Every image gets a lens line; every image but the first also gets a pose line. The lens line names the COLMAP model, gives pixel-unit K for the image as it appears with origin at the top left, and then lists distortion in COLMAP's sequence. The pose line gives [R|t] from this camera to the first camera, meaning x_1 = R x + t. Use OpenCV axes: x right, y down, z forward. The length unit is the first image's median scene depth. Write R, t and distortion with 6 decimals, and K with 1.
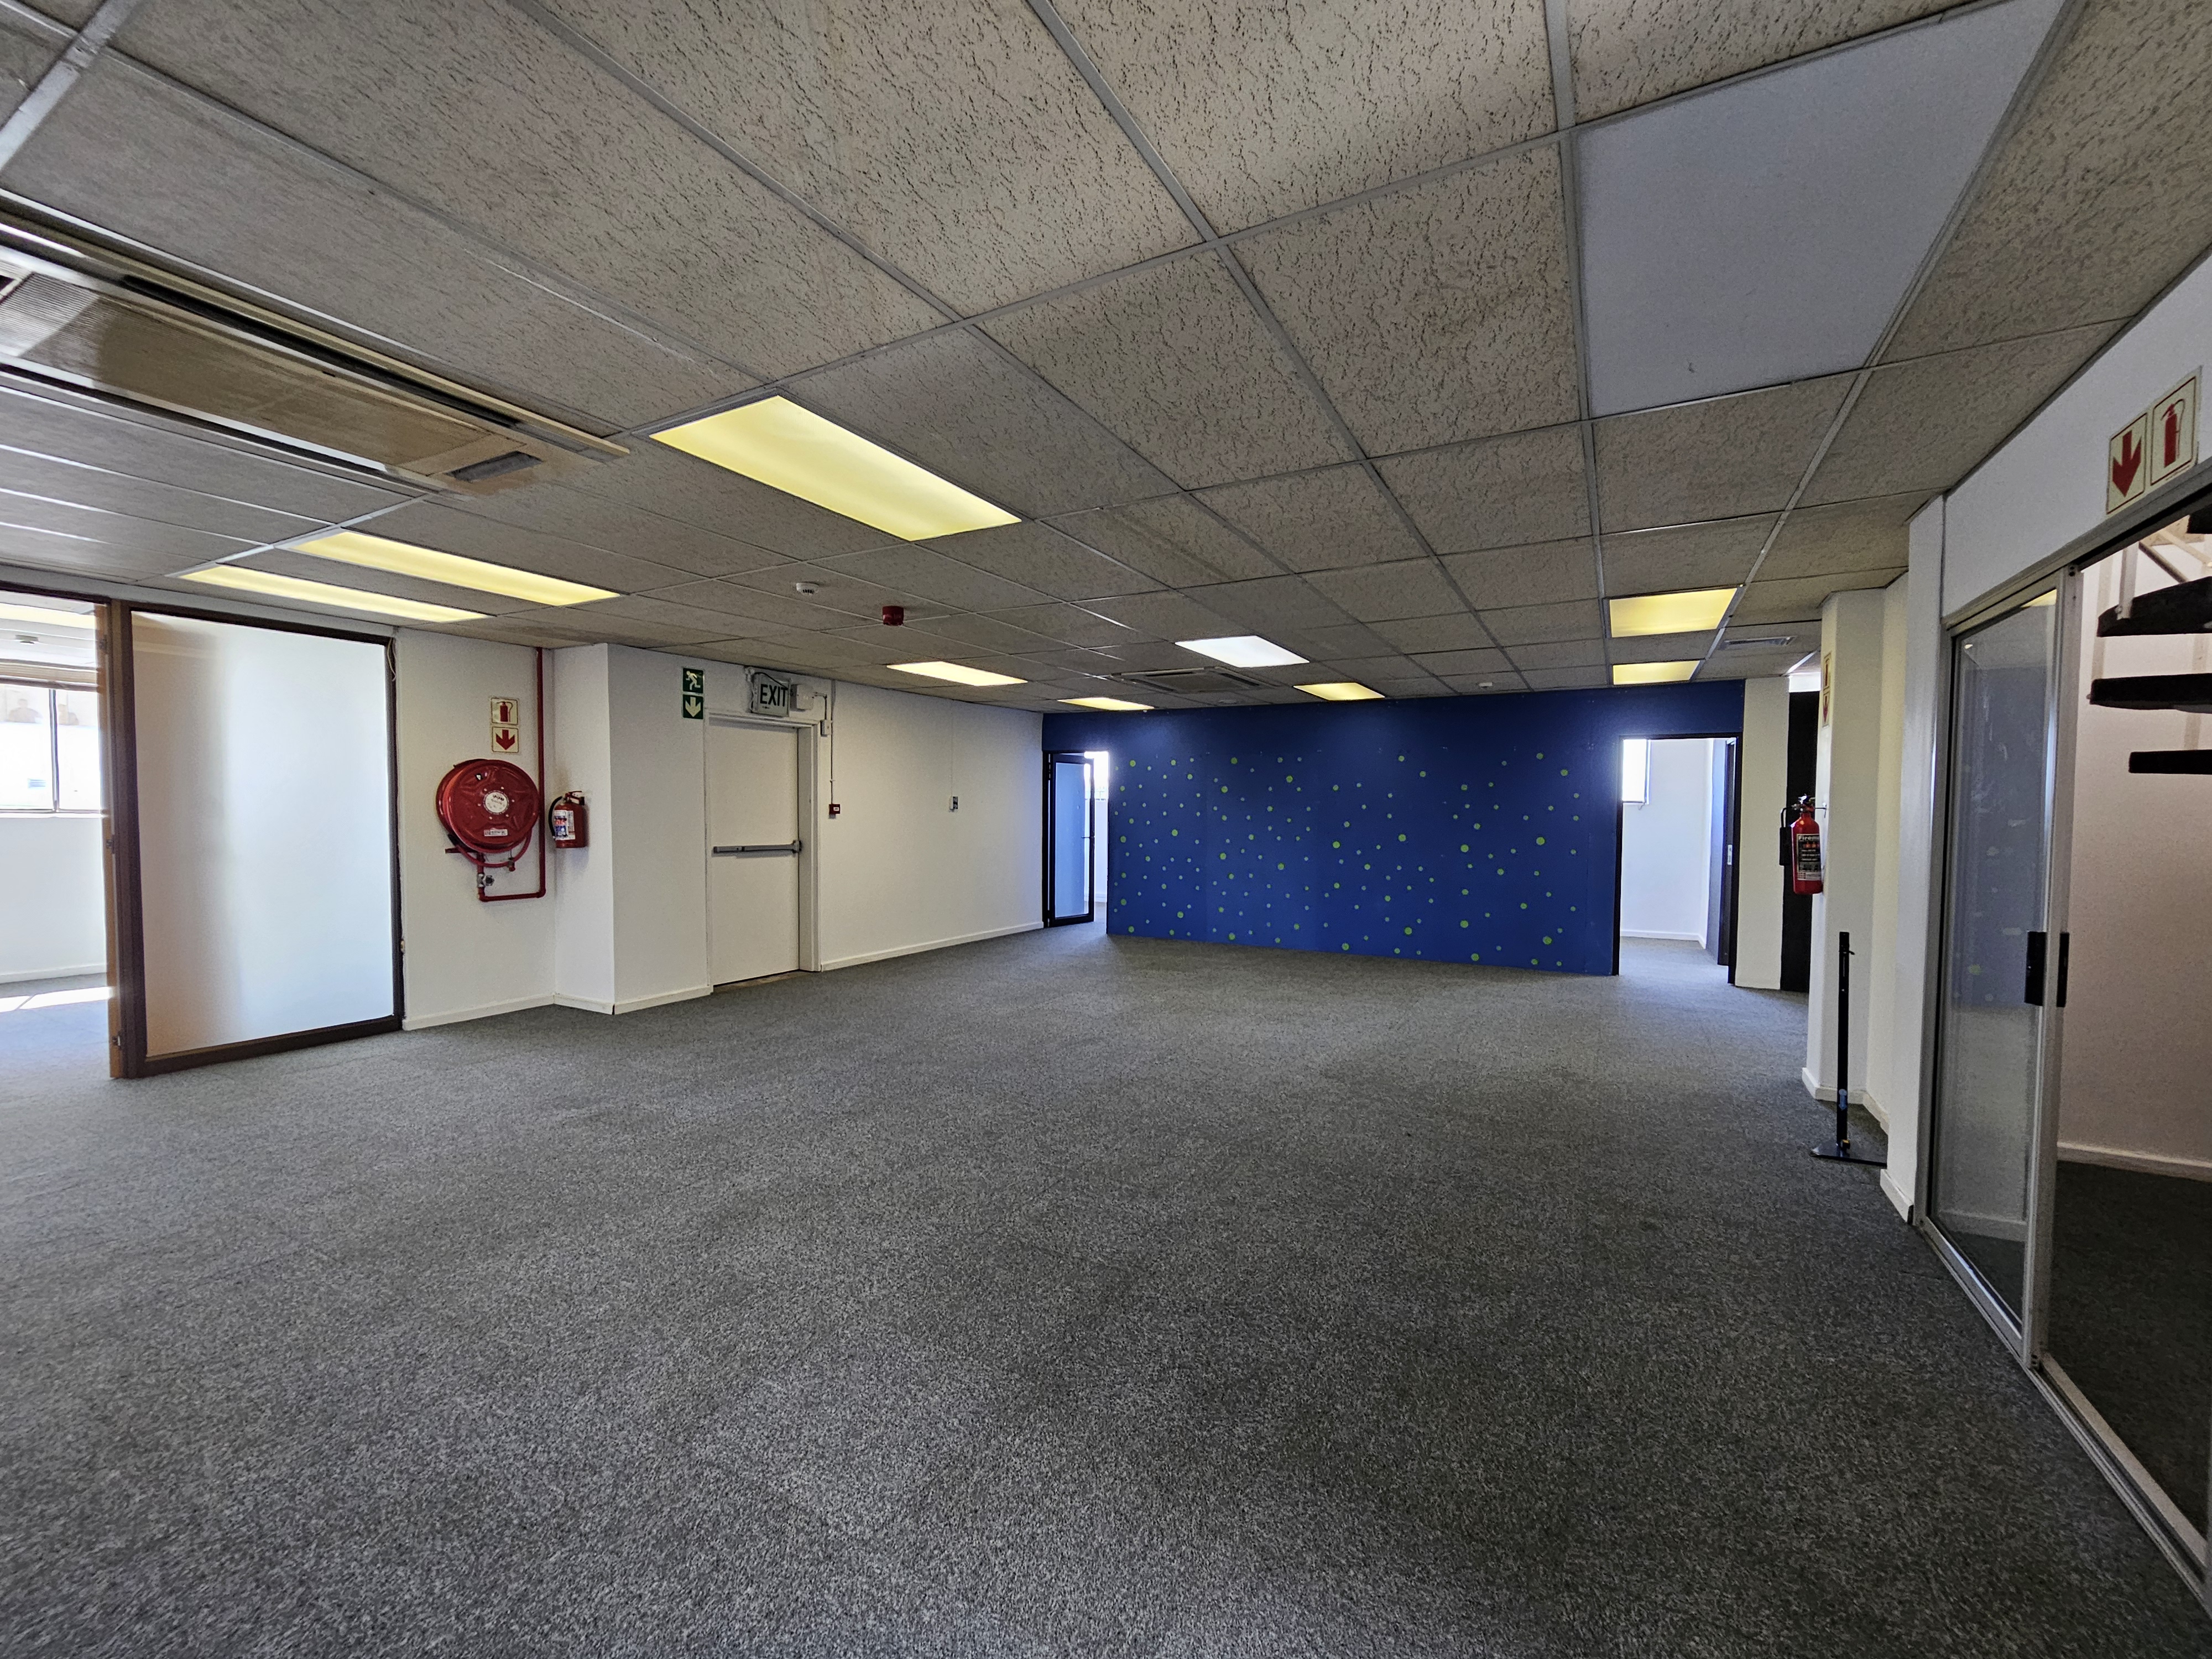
lens RADIAL K [[902.1, 0, 1102.8], [0, 902.1, 837.9], [0, 0, 1]] dist [-0.001194, 0.000853]
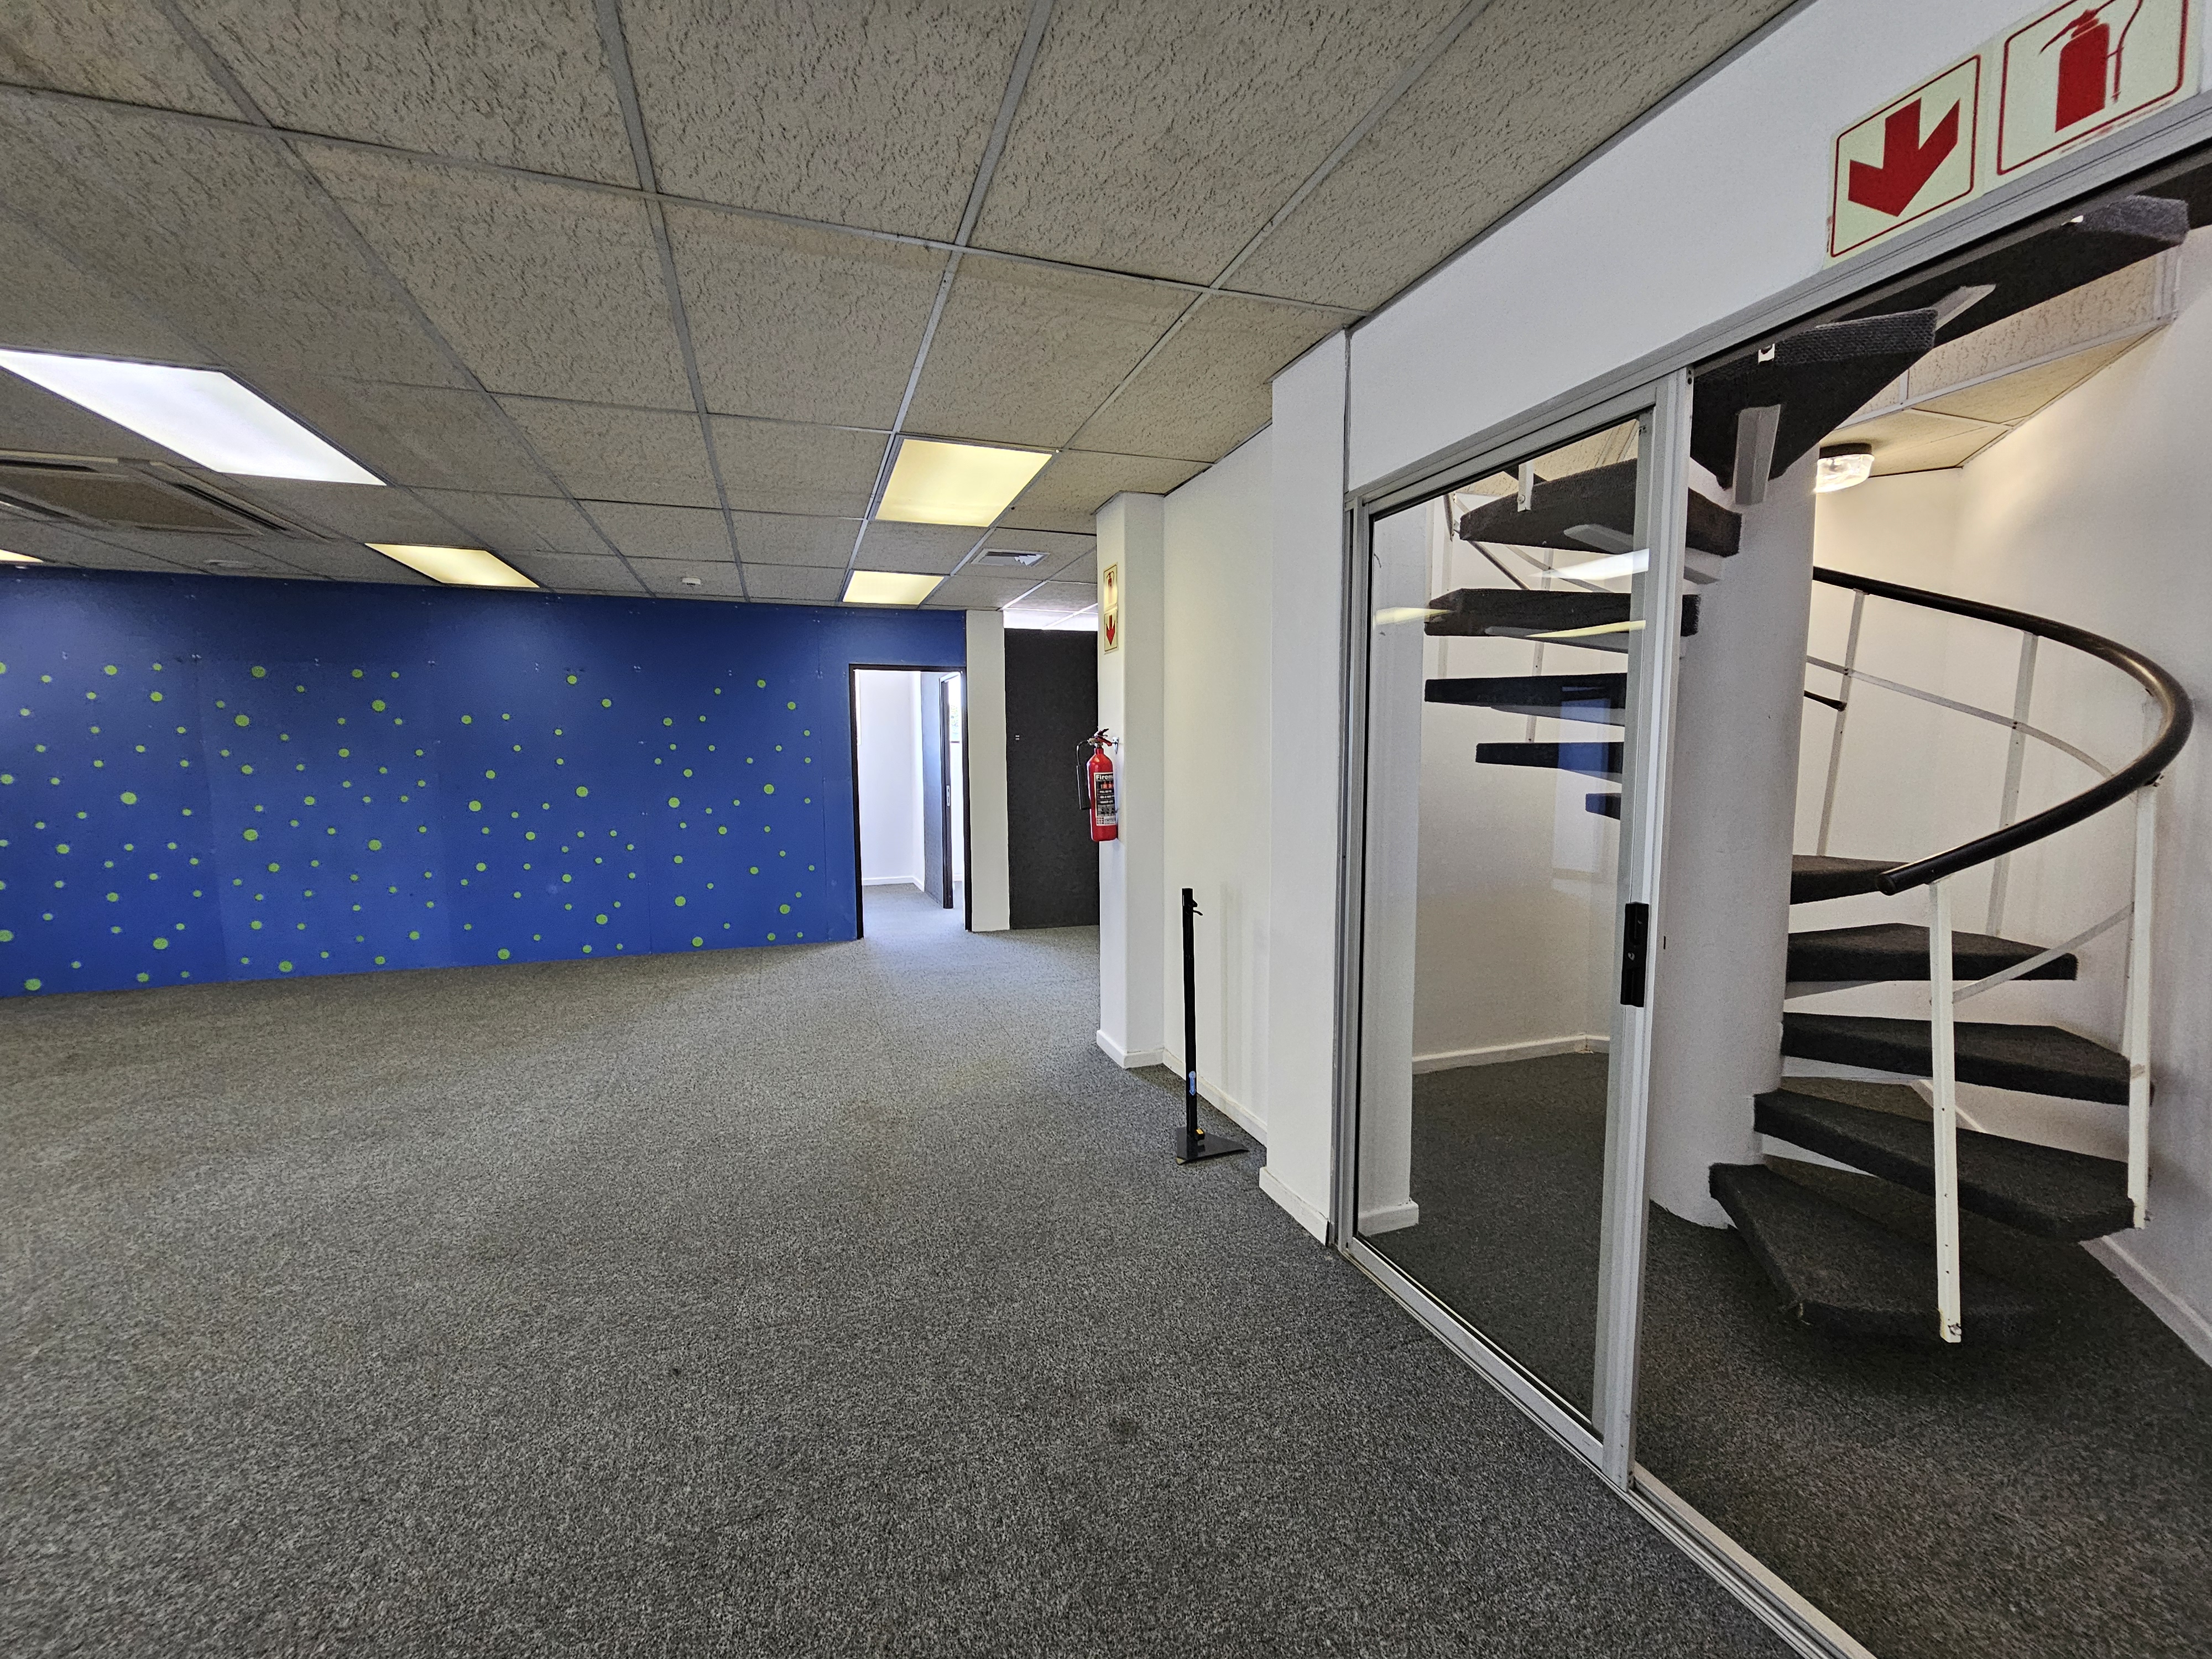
lens RADIAL K [[902.1, 0, 1102.8], [0, 902.1, 837.9], [0, 0, 1]] dist [-0.001194, 0.000853]
pose [[0.653930, -0.079544, 0.752362, 0.077944], [0.033874, 0.996539, 0.075918, -0.005012], [-0.755796, -0.024160, 0.654361, 0.281558]]
